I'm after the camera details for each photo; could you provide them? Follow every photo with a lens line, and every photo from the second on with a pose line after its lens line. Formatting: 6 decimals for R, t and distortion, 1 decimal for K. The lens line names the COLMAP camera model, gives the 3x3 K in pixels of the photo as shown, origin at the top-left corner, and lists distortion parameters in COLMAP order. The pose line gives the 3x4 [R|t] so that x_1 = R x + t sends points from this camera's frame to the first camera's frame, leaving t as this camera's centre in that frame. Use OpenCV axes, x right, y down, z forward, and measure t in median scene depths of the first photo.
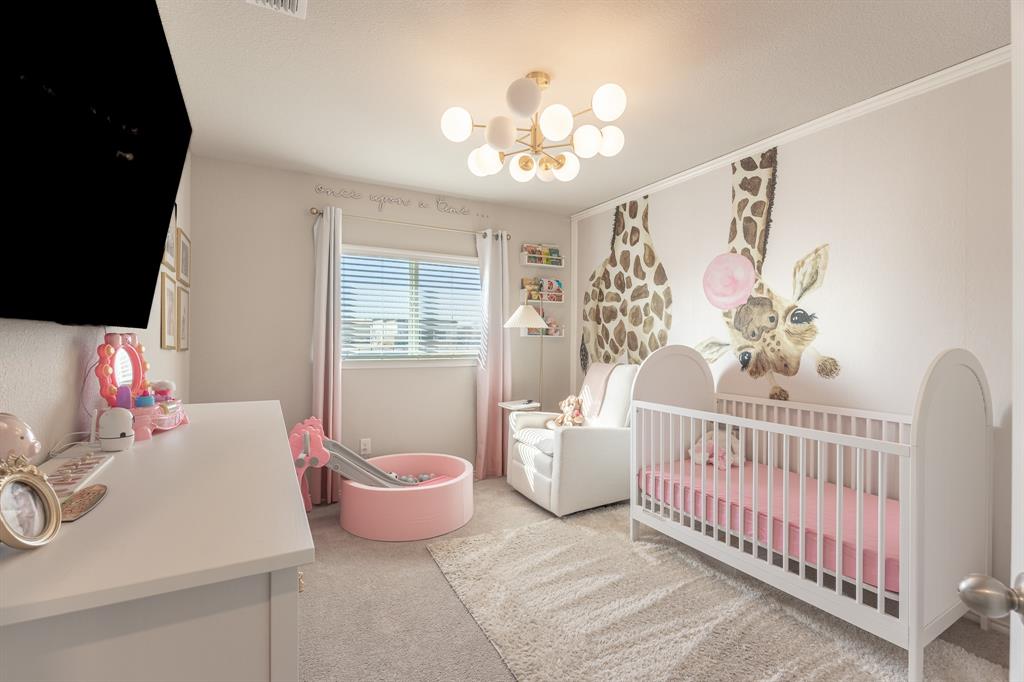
lens RADIAL K [[444.5, 0, 511.0], [0, 444.5, 338.6], [0, 0, 1]] dist [0.000247, -0.000197]
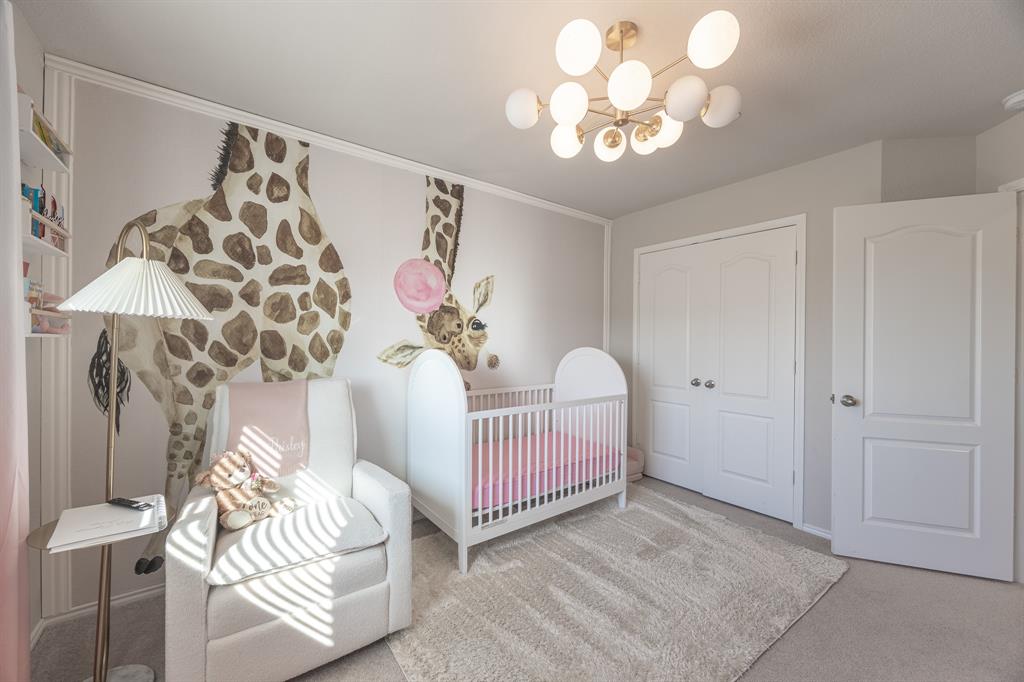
lens RADIAL K [[390.6, 0, 508.8], [0, 390.6, 341.4], [0, 0, 1]] dist [-0.000024, 0.000072]
pose [[-0.126874, -0.009341, 0.991875, -0.411939], [-0.008985, 0.999925, 0.008268, -0.009315], [-0.991878, -0.007863, -0.126948, 0.841374]]
